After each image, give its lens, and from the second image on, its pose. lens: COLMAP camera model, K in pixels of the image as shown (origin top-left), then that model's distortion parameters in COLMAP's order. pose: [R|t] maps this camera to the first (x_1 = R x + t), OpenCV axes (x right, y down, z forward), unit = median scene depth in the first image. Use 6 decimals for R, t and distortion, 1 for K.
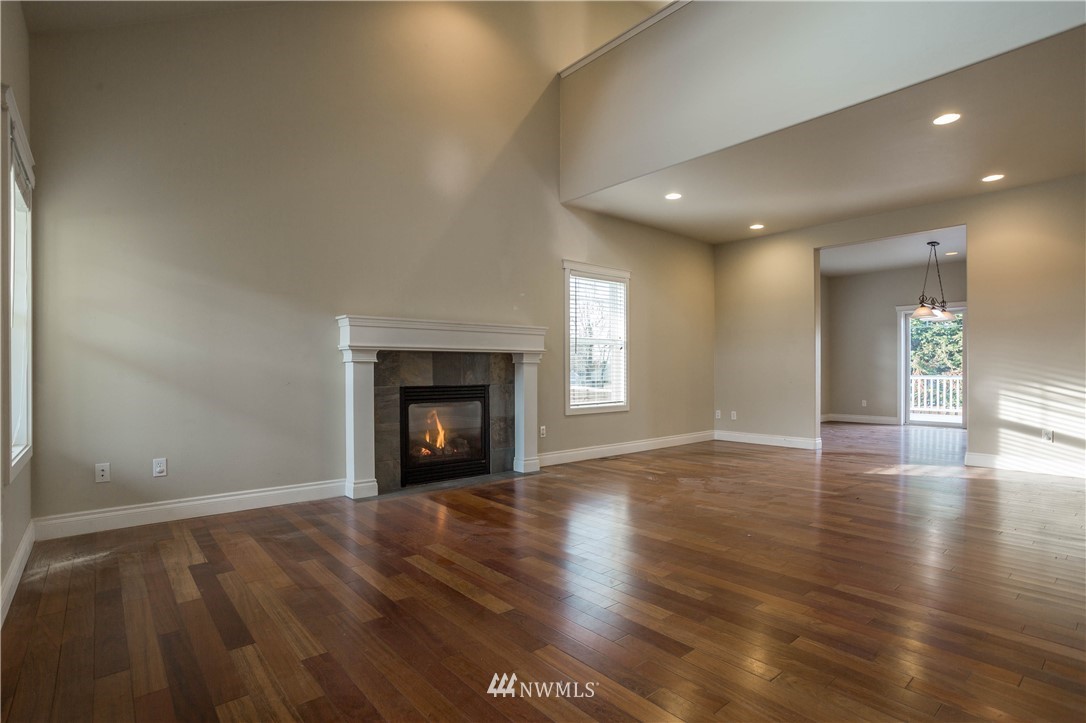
lens RADIAL K [[538.8, 0, 546.8], [0, 538.8, 370.6], [0, 0, 1]] dist [-0.039779, 0.001075]
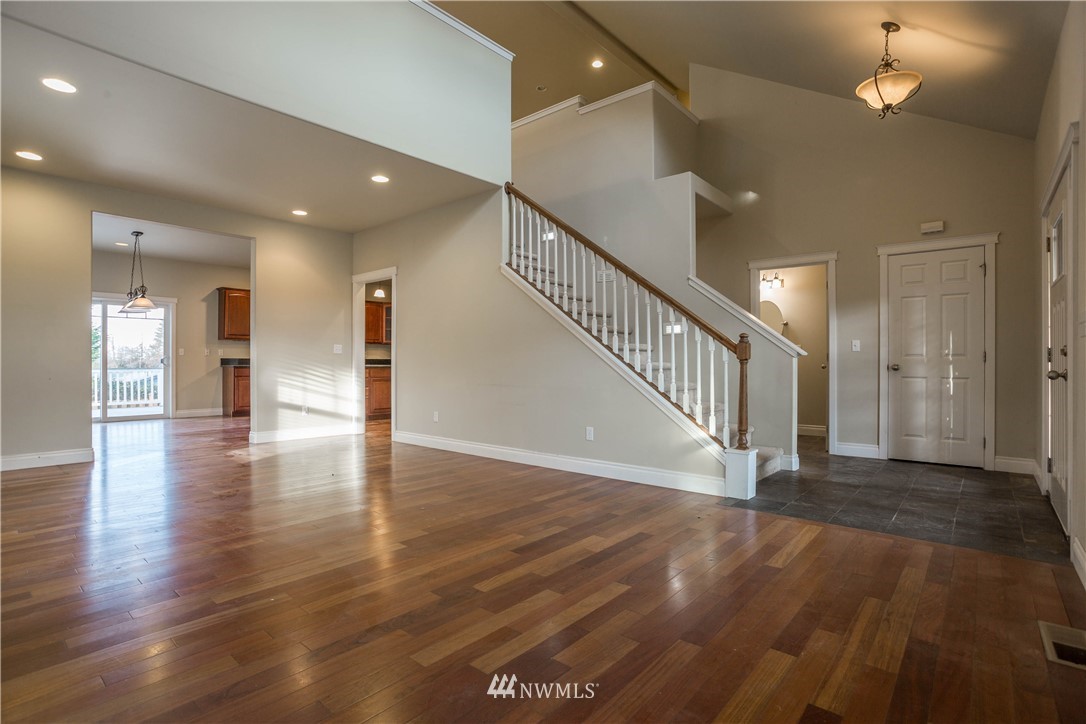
lens RADIAL K [[531.5, 0, 537.6], [0, 531.5, 361.8], [0, 0, 1]] dist [-0.027877, 0.000722]
pose [[-0.157915, -0.002702, 0.987449, -0.504295], [0.001219, 0.999995, 0.002931, -0.005610], [-0.987452, 0.001667, -0.157910, 0.607027]]
